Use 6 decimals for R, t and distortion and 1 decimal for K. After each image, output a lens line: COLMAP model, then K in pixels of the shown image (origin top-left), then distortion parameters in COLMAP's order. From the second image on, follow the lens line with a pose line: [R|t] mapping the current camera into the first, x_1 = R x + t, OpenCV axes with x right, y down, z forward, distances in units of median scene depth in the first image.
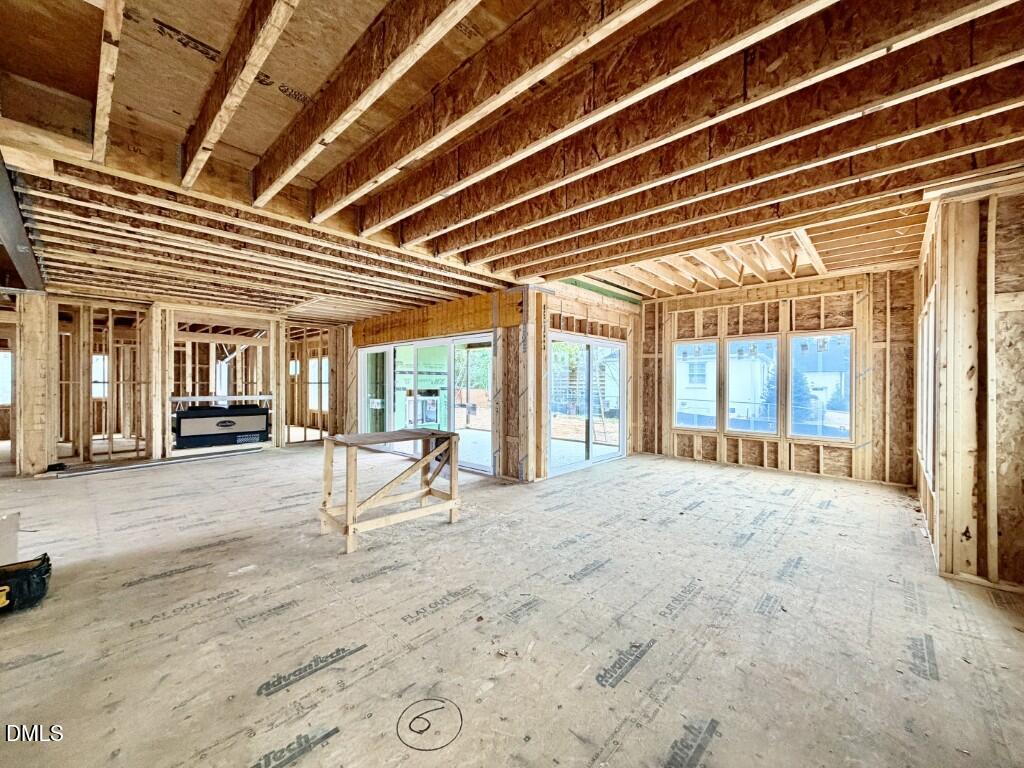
lens RADIAL K [[409.0, 0, 509.1], [0, 409.0, 384.2], [0, 0, 1]] dist [-0.000254, -0.000359]
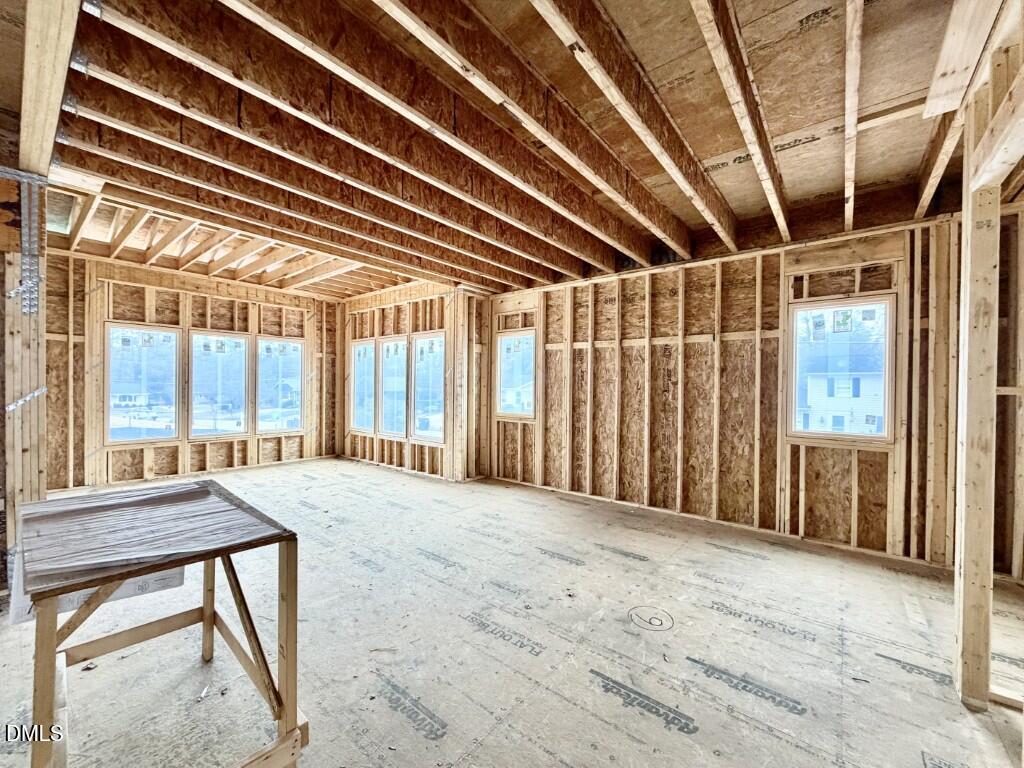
lens RADIAL K [[409.0, 0, 511.9], [0, 409.0, 388.7], [0, 0, 1]] dist [-0.000254, -0.000359]
pose [[-0.071932, -0.008210, 0.997376, -0.560437], [-0.008993, 0.999931, 0.007582, -0.000689], [-0.997369, -0.008424, -0.072001, 0.559577]]
